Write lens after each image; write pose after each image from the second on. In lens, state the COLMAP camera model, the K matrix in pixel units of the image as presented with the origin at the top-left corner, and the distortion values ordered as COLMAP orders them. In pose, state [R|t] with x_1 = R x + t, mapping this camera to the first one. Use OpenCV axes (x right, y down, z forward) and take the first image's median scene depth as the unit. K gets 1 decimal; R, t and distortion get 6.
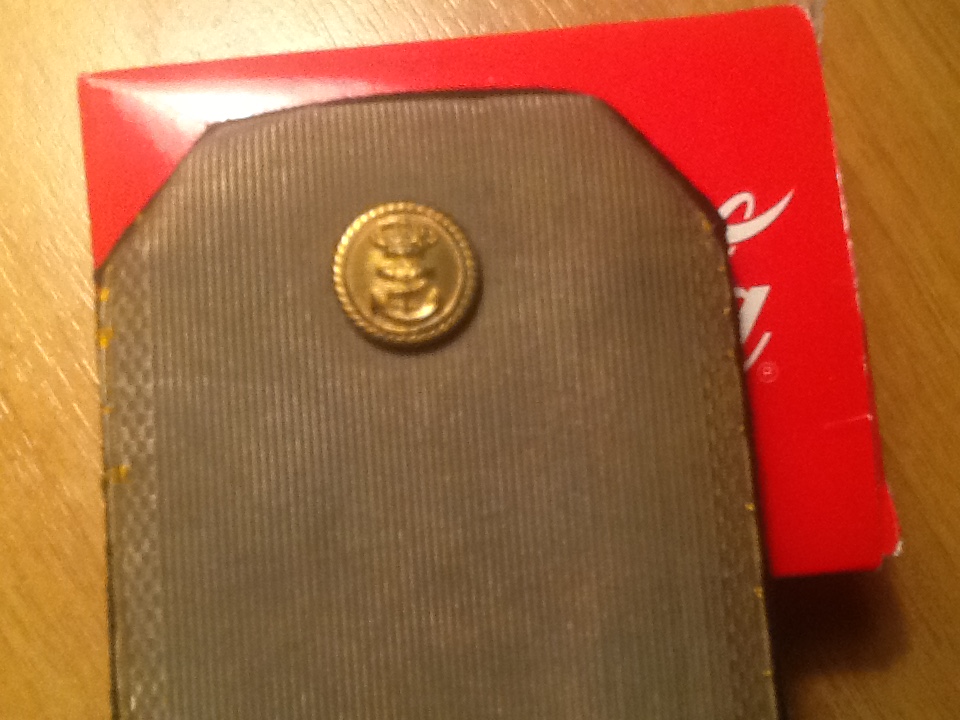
lens RADIAL K [[1215.8, 0, 473.6], [0, 1215.8, 361.7], [0, 0, 1]] dist [-0.073431, 0.000000]
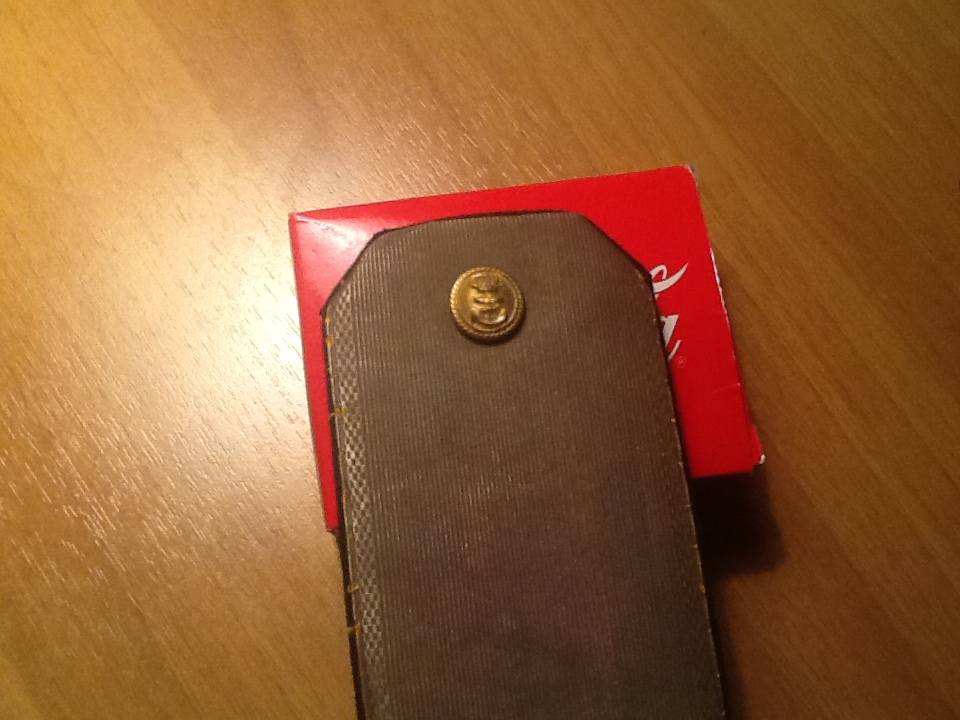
lens RADIAL K [[1215.8, 0, 483.5], [0, 1215.8, 358.2], [0, 0, 1]] dist [-0.073431, 0.000000]
pose [[0.998187, -0.035691, 0.048456, -0.156428], [0.043087, 0.985956, -0.161349, 0.321121], [-0.042017, 0.163145, 0.985707, -0.875995]]
